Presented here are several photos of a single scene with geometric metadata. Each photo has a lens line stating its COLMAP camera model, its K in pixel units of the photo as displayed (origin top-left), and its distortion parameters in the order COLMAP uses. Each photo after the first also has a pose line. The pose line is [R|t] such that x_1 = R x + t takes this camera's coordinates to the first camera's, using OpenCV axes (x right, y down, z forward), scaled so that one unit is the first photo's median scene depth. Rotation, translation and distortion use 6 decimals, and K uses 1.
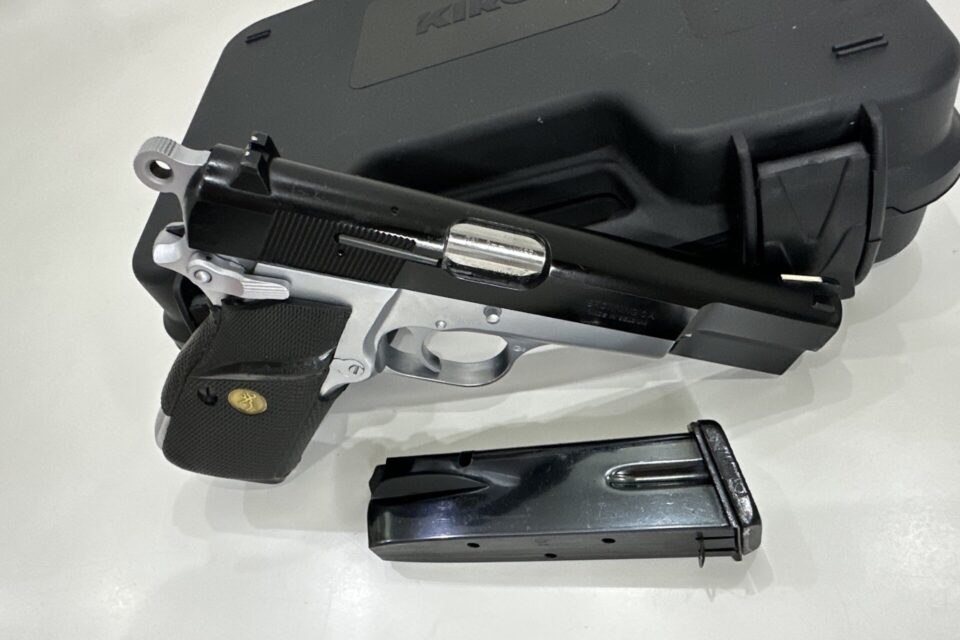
lens RADIAL K [[676.0, 0, 423.9], [0, 676.0, 349.5], [0, 0, 1]] dist [-0.000493, 0.005392]
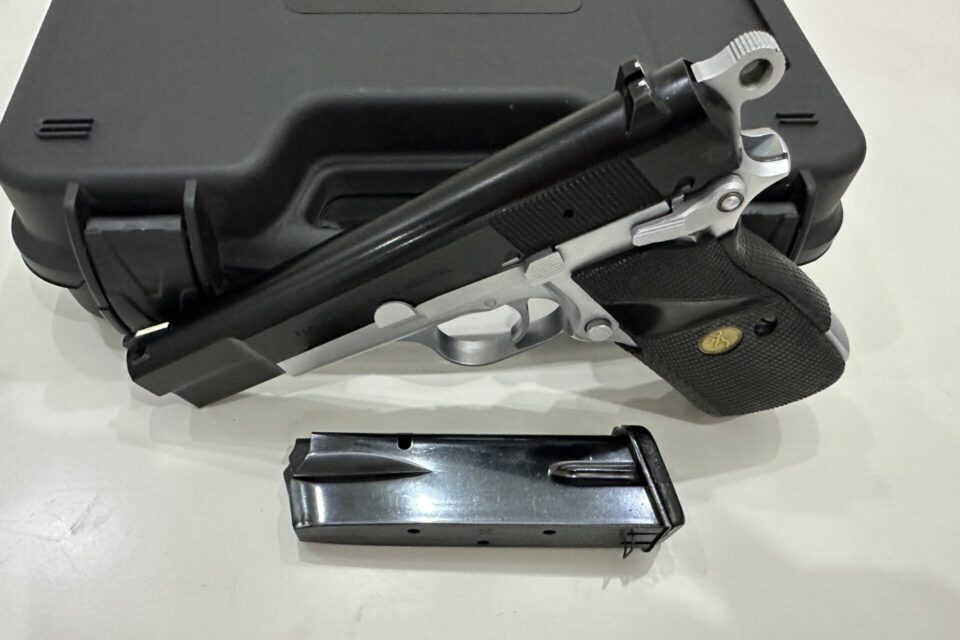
lens RADIAL K [[676.0, 0, 423.9], [0, 676.0, 349.5], [0, 0, 1]] dist [-0.000493, 0.005392]
pose [[0.929899, 0.119532, 0.347850, -0.309643], [-0.140753, 0.989380, 0.036289, -0.009688], [-0.339818, -0.082706, 0.936848, 0.103475]]
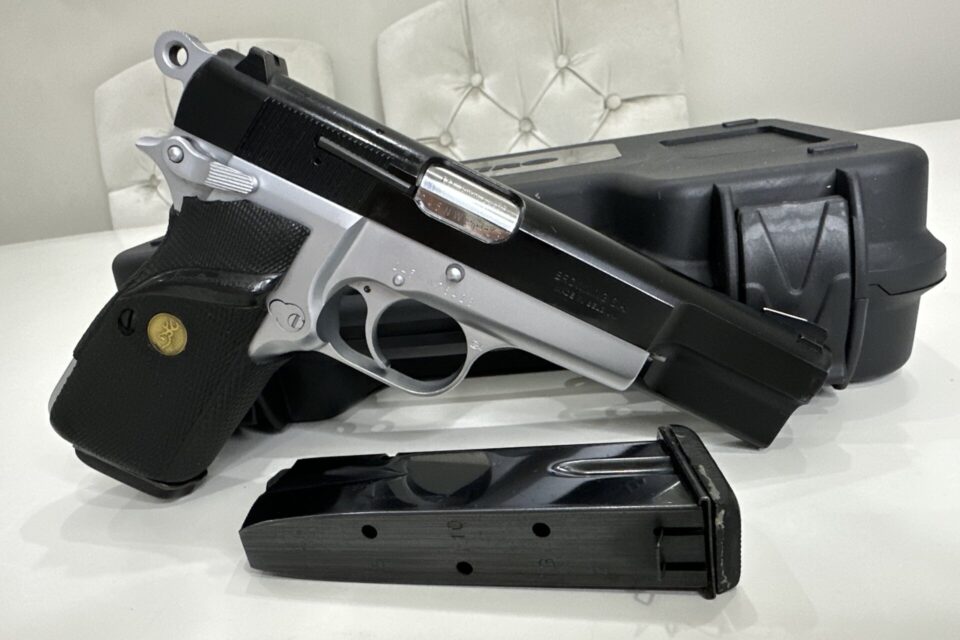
lens RADIAL K [[676.0, 0, 423.9], [0, 676.0, 349.5], [0, 0, 1]] dist [-0.000493, 0.005392]
pose [[0.973214, 0.221590, -0.061264, 0.145166], [-0.223567, 0.850046, -0.476905, 0.504920], [-0.053600, 0.477827, 0.876817, 0.239393]]
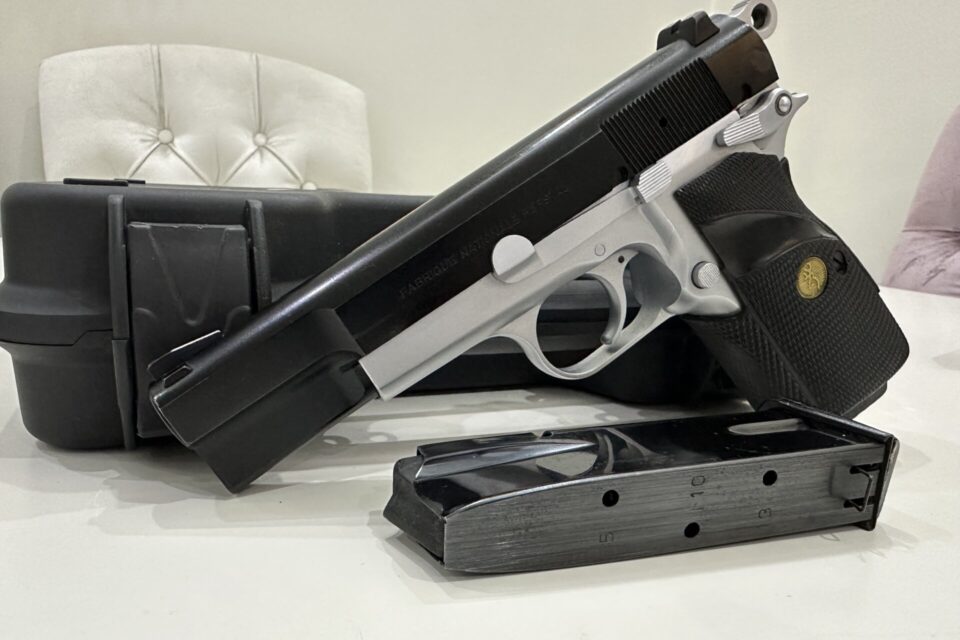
lens RADIAL K [[690.5, 0, 428.5], [0, 690.5, 320.0], [0, 0, 1]] dist [-0.004274, -0.000511]
pose [[0.843564, 0.309670, 0.438752, -0.490352], [0.076541, 0.739330, -0.668979, 0.663862], [-0.531546, 0.597909, 0.599970, 0.611998]]
